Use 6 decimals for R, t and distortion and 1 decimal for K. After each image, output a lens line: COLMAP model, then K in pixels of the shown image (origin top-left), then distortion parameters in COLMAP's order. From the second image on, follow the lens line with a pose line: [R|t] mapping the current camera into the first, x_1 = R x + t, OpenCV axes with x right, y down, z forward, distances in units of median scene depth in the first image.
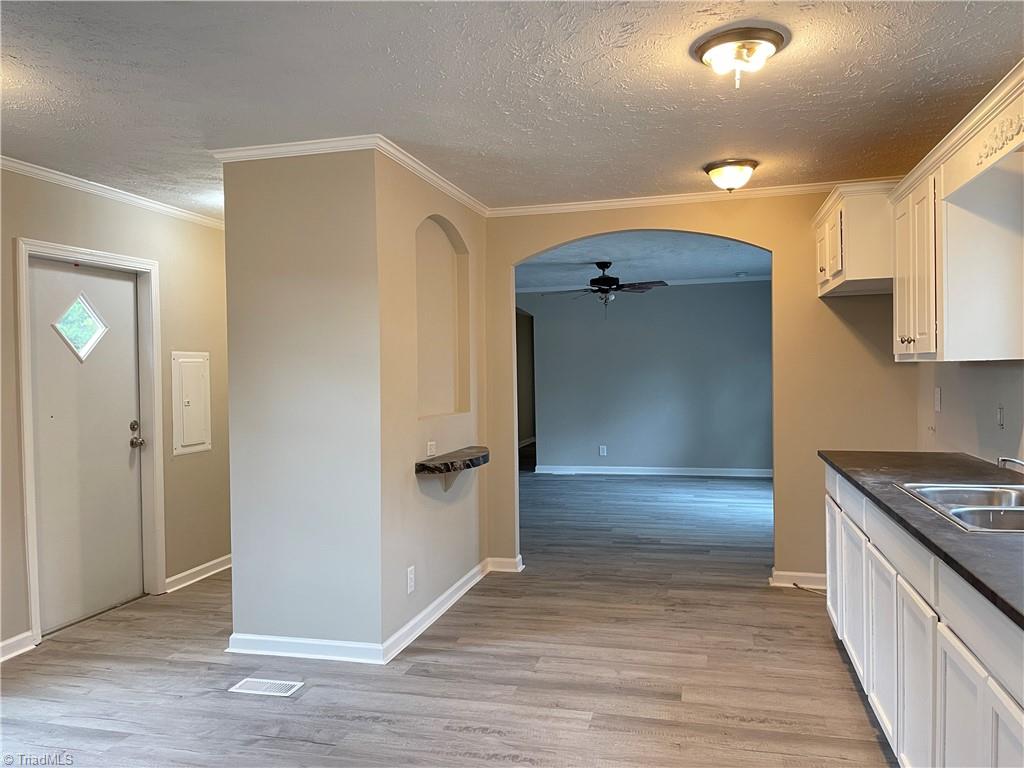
lens RADIAL K [[774.0, 0, 508.2], [0, 774.0, 394.6], [0, 0, 1]] dist [0.076017, -0.090920]
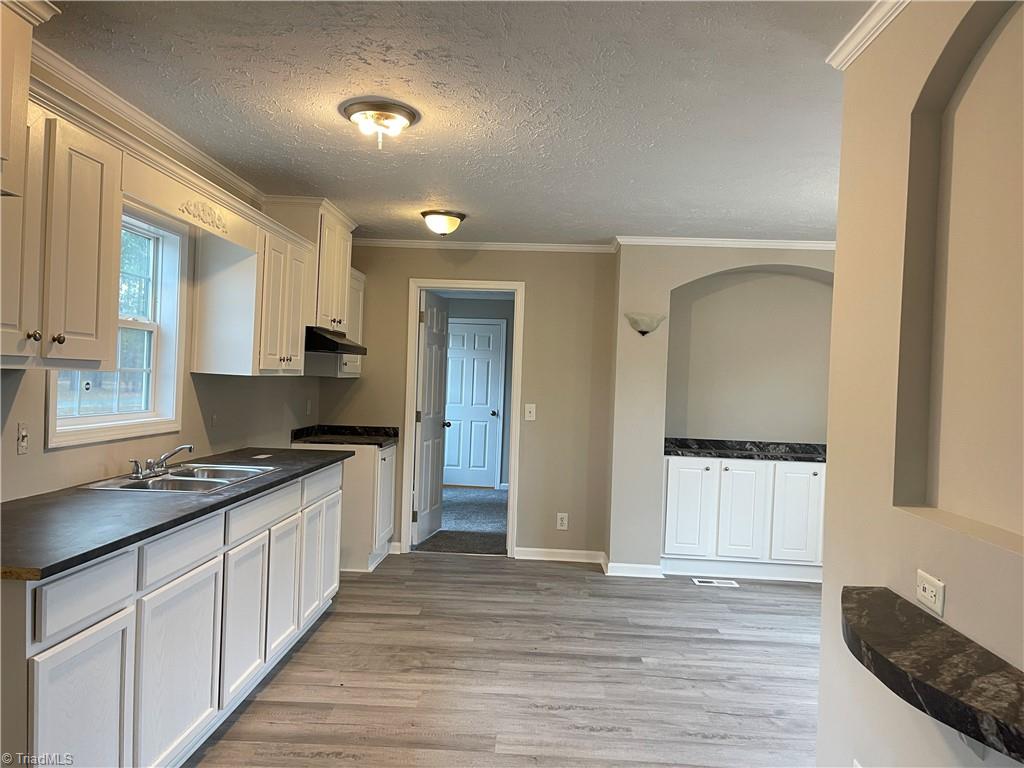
lens RADIAL K [[774.0, 0, 508.2], [0, 774.0, 394.6], [0, 0, 1]] dist [0.076017, -0.090920]
pose [[-0.976440, -0.015026, -0.215264, 0.233932], [-0.027057, 0.998225, 0.053052, -0.056032], [0.214085, 0.057627, -0.975114, 1.469206]]
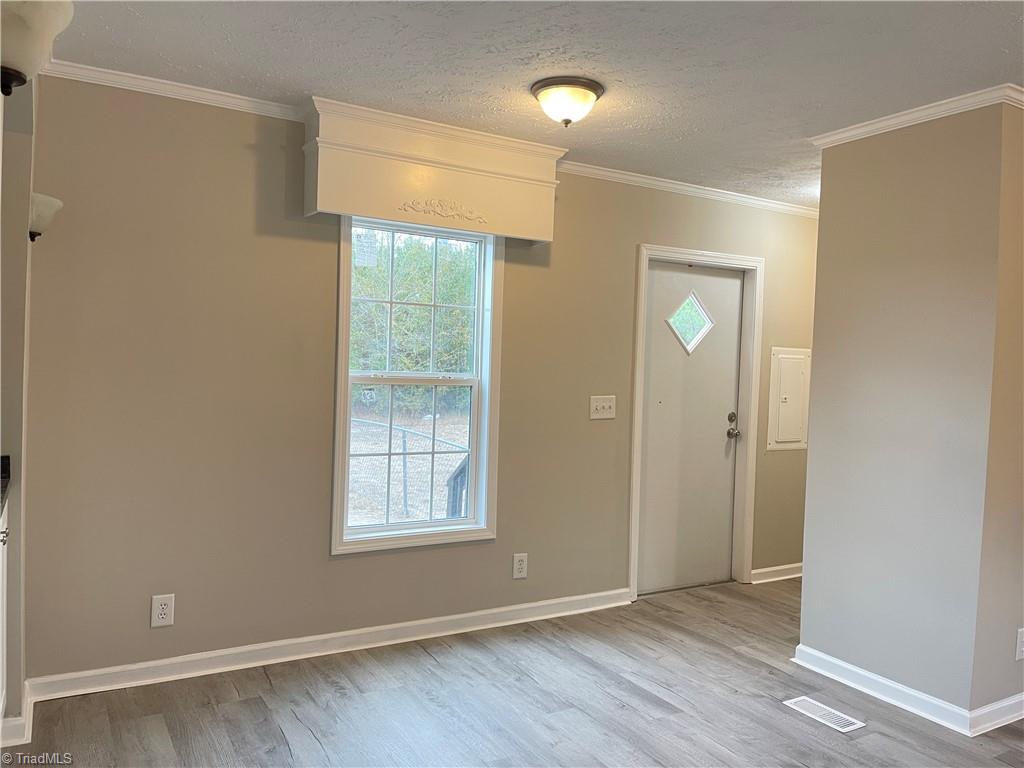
lens RADIAL K [[772.6, 0, 512.0], [0, 772.6, 384.0], [0, 0, 1]] dist [0.061656, -0.077682]
pose [[0.713617, 0.060728, -0.697899, 0.041543], [-0.067816, 0.997545, 0.017458, -0.003070], [0.697246, 0.034870, 0.715984, 0.065140]]
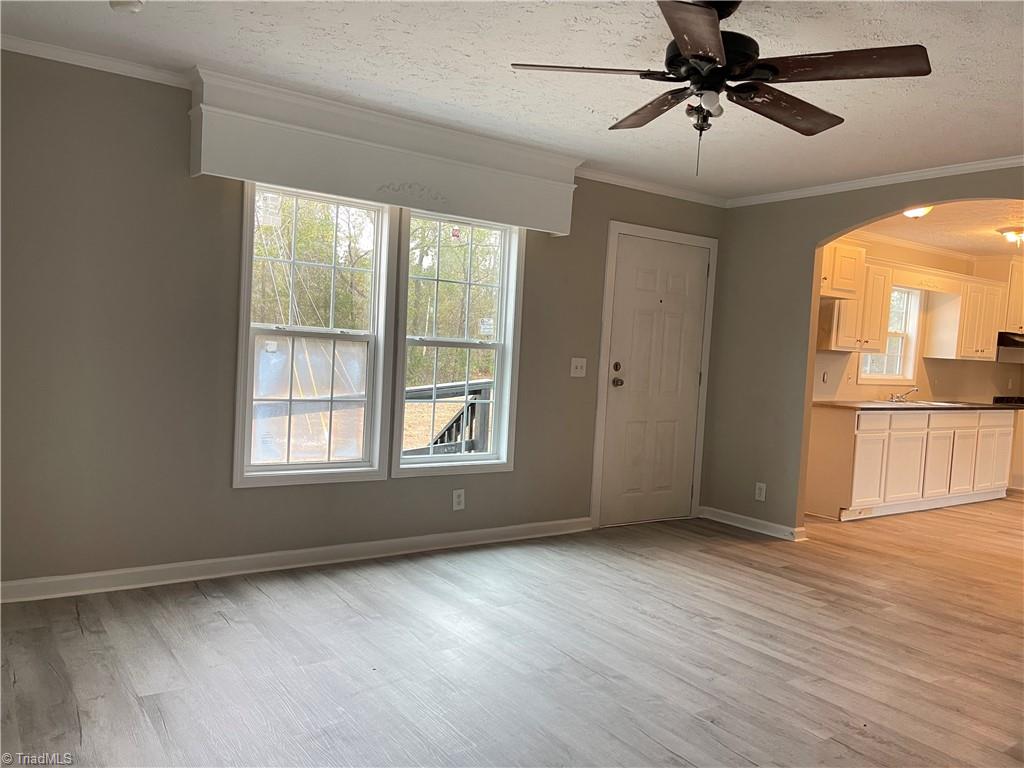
lens RADIAL K [[774.0, 0, 508.2], [0, 774.0, 394.6], [0, 0, 1]] dist [0.076017, -0.090920]
pose [[-0.767194, -0.061871, 0.638425, -0.055969], [-0.018635, 0.997067, 0.074234, -0.054009], [-0.641145, 0.045054, -0.766096, 2.613437]]
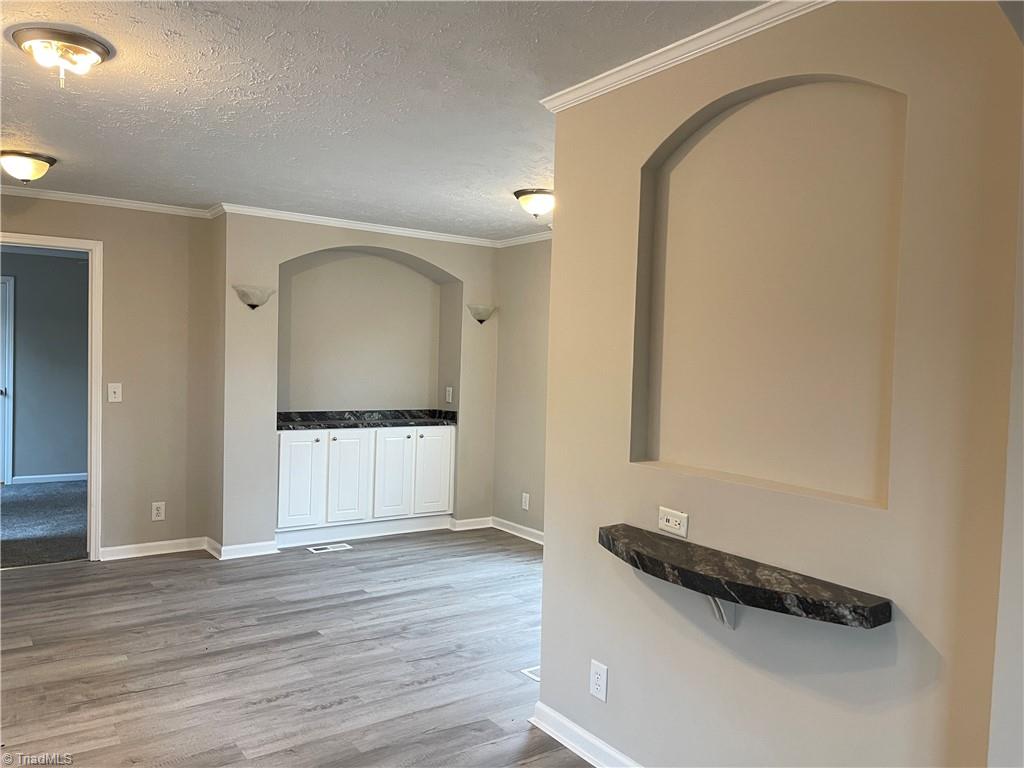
lens RADIAL K [[772.6, 0, 512.0], [0, 772.6, 384.0], [0, 0, 1]] dist [0.061656, -0.077682]
pose [[-0.637895, 0.023866, -0.769753, 0.460323], [-0.040551, 0.997092, 0.064519, -0.070365], [0.769055, 0.072370, -0.635073, 1.372148]]
